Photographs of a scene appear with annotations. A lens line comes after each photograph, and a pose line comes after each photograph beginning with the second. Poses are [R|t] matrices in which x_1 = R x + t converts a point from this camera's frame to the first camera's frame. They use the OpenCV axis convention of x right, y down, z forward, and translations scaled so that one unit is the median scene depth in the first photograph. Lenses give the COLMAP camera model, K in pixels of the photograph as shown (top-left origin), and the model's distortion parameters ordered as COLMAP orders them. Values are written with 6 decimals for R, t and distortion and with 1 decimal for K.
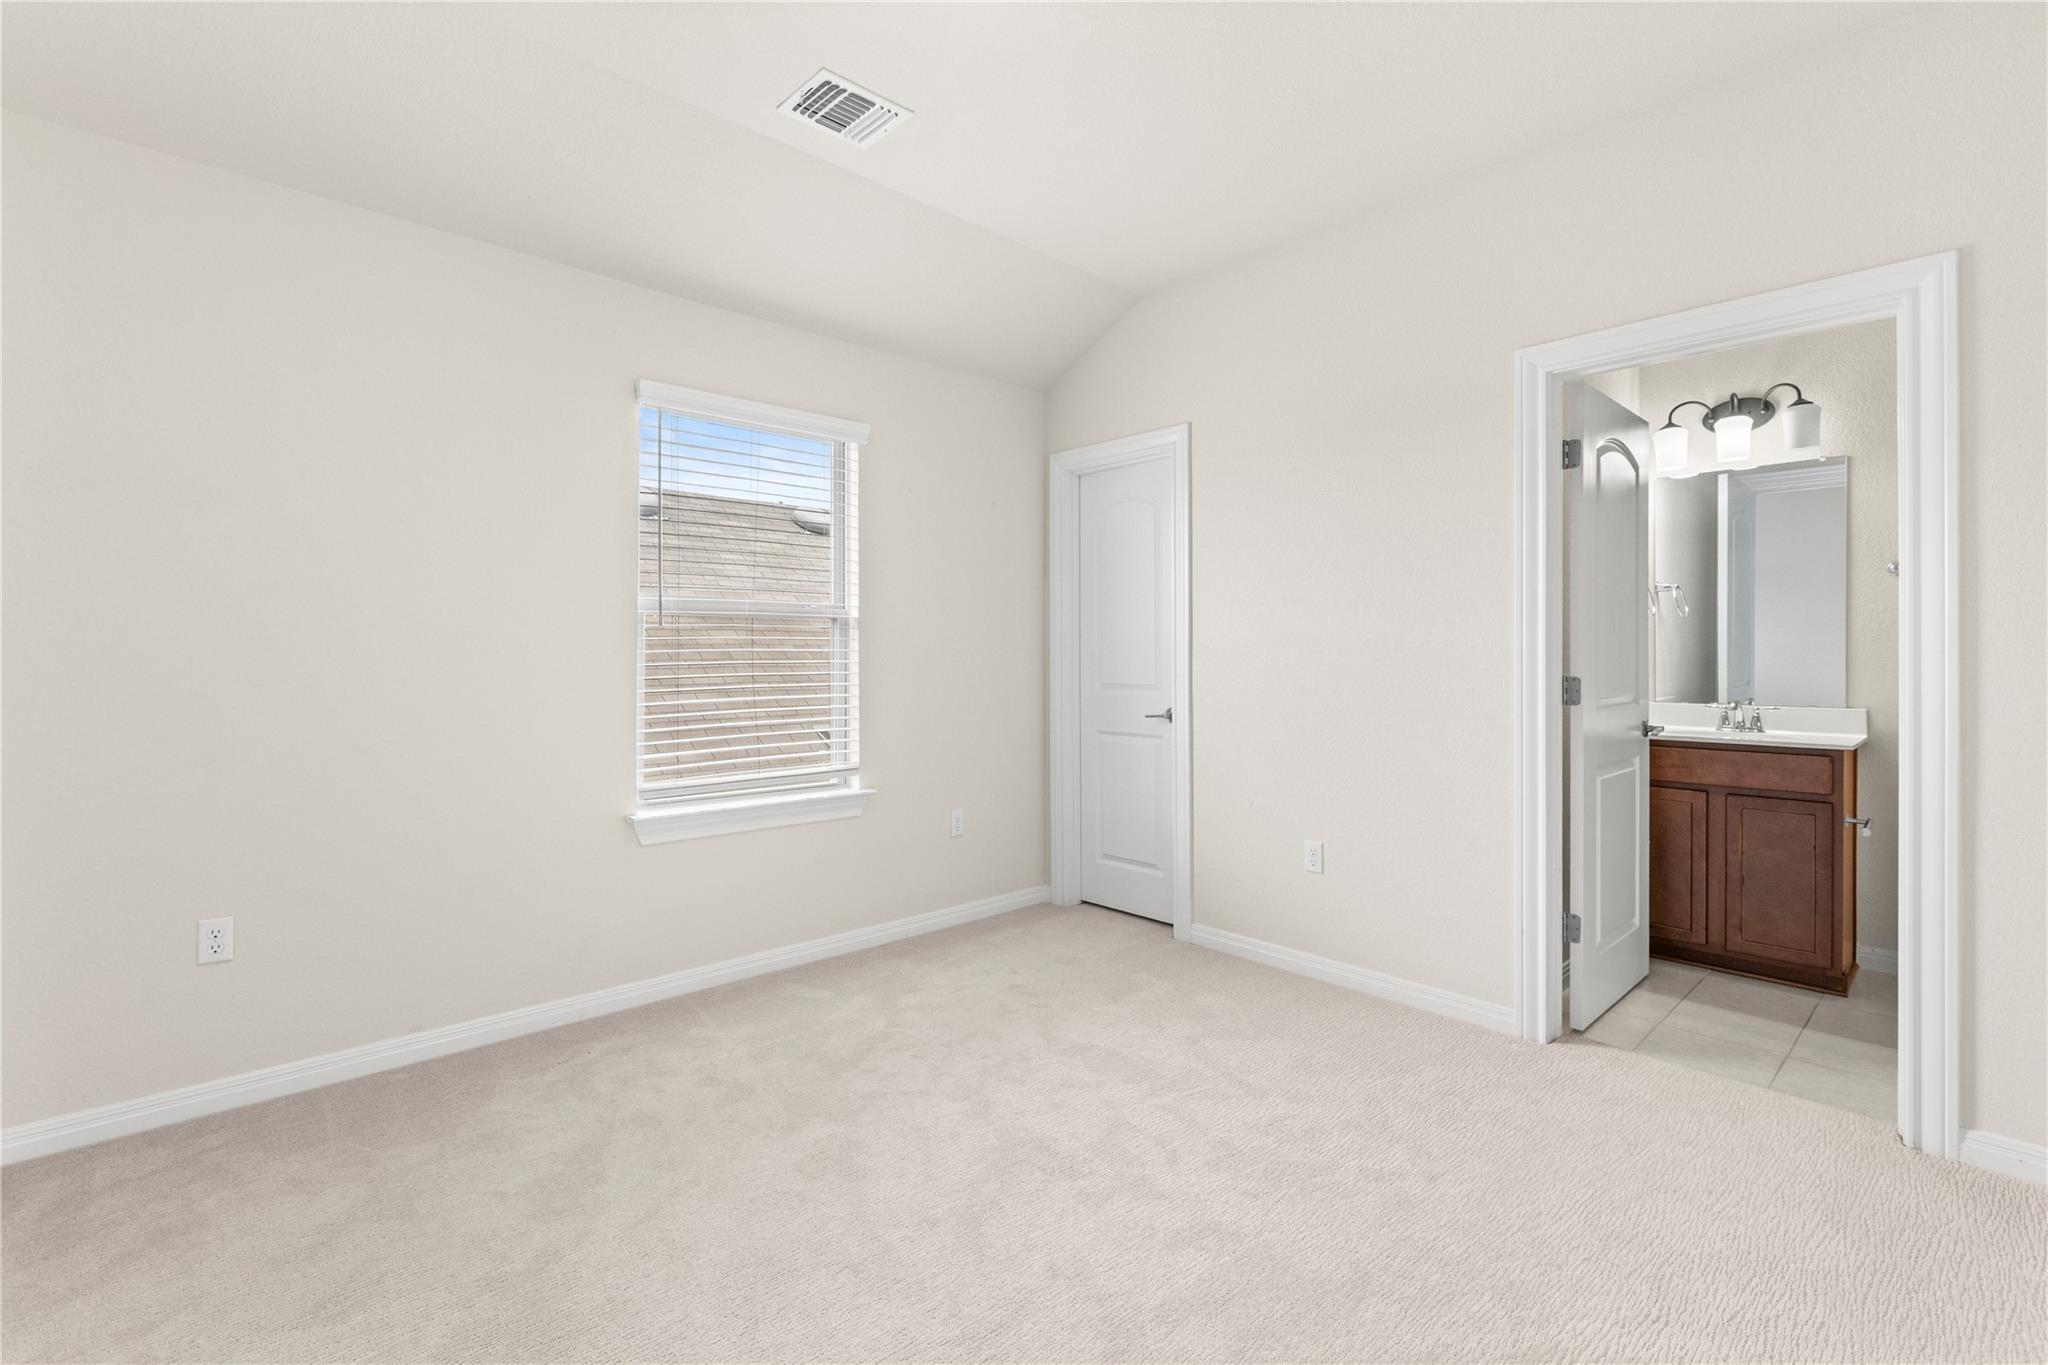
lens RADIAL K [[923.9, 0, 1024.8], [0, 923.9, 654.2], [0, 0, 1]] dist [-0.000569, -0.000107]
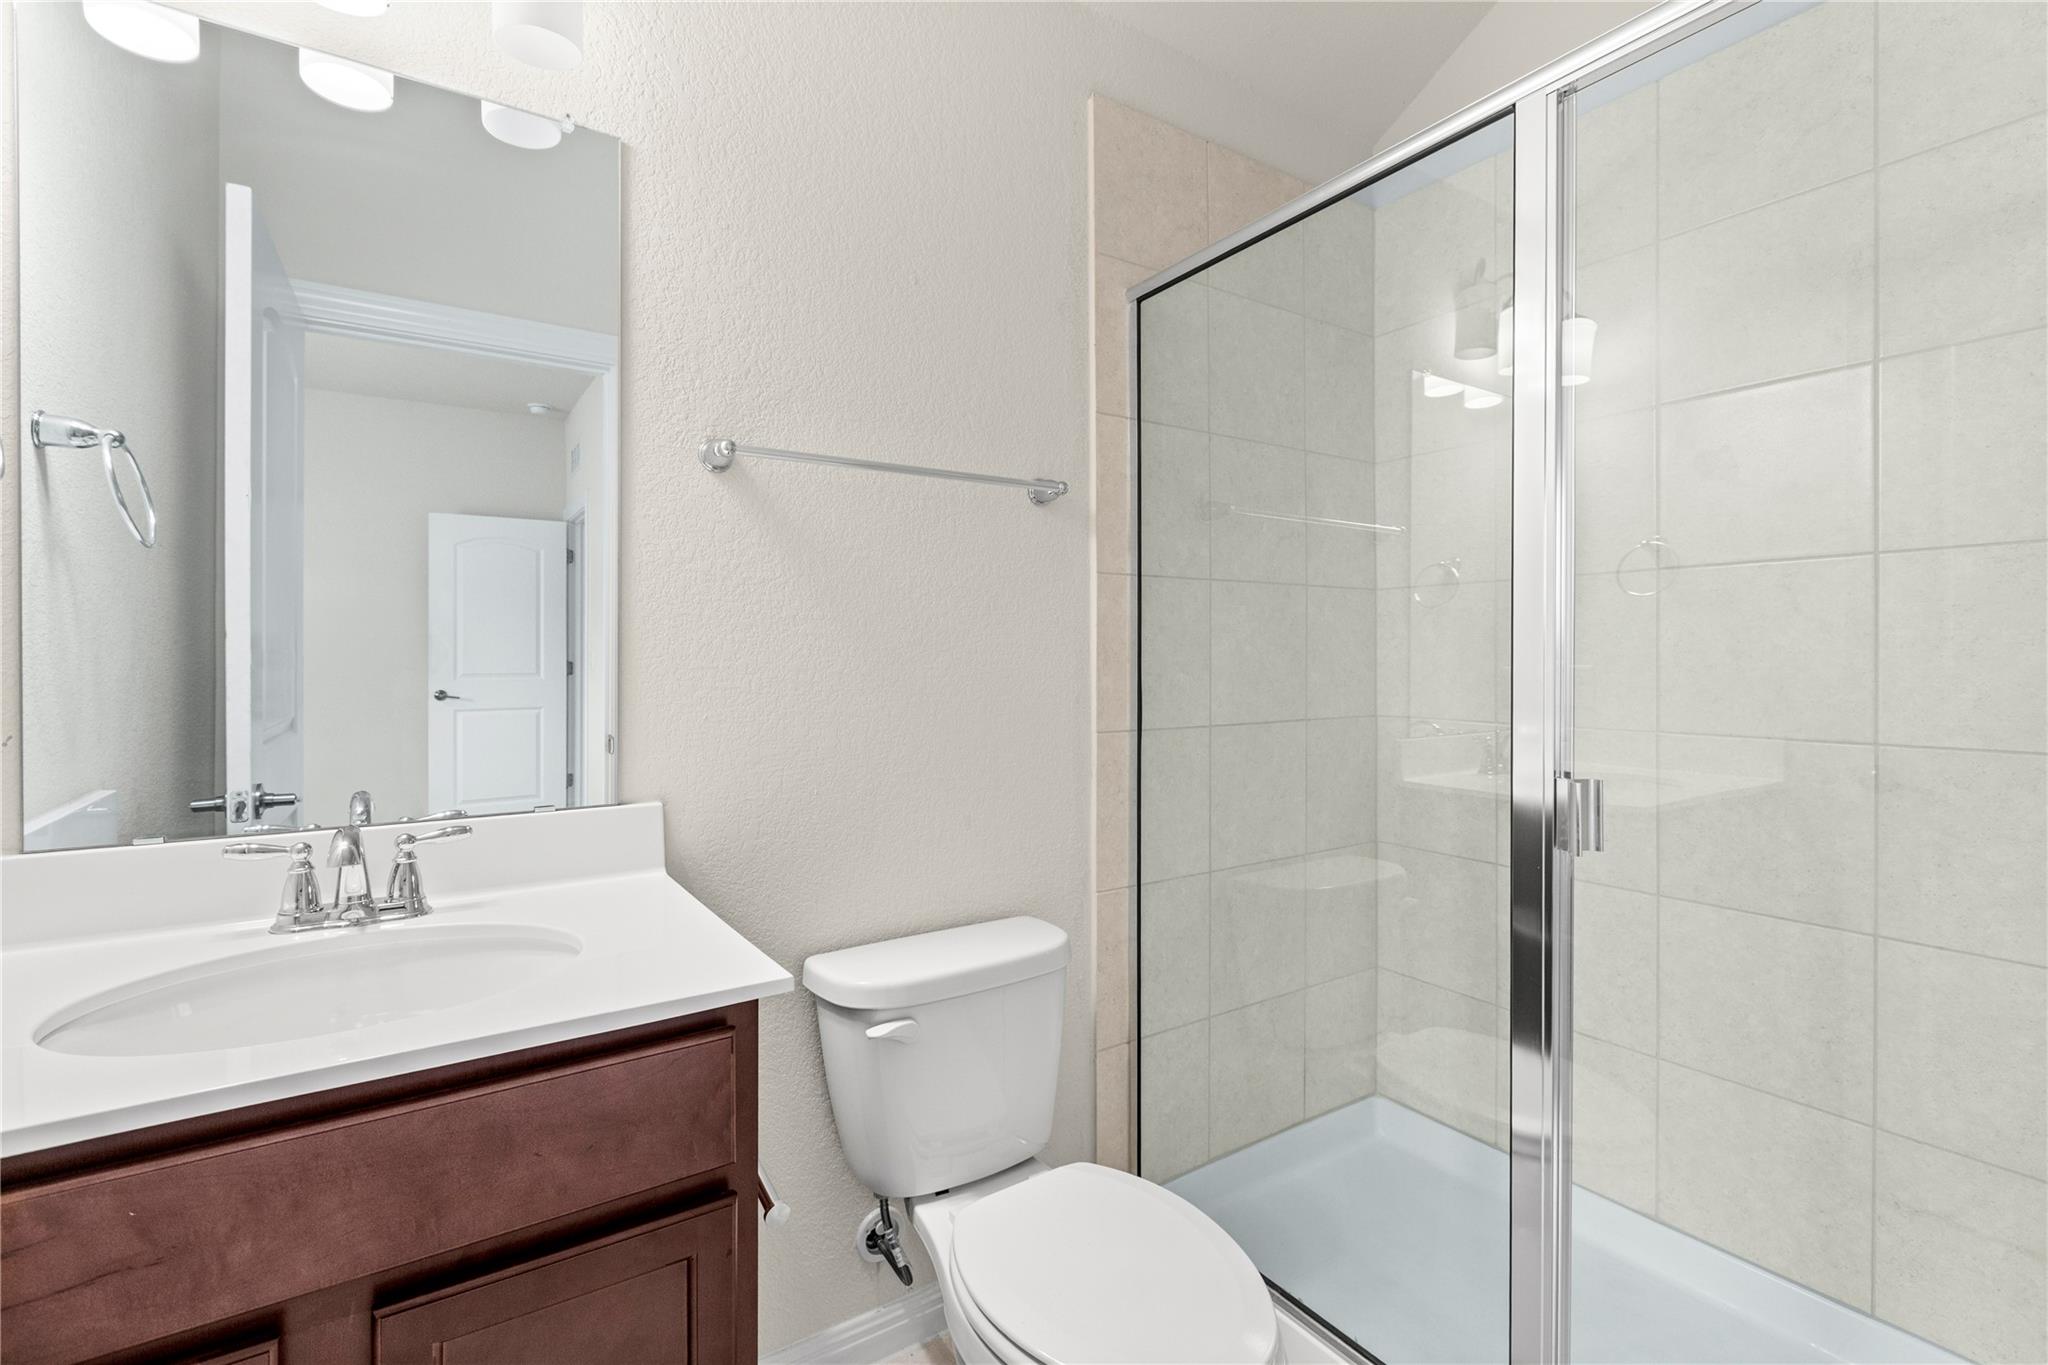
lens RADIAL K [[894.7, 0, 1024.0], [0, 894.7, 682.5], [0, 0, 1]] dist [-0.023854, -0.000088]
pose [[0.168061, -0.006490, 0.985755, 0.549110], [0.001377, 0.999979, 0.006349, 0.005492], [-0.985776, 0.000290, 0.168066, 0.762910]]
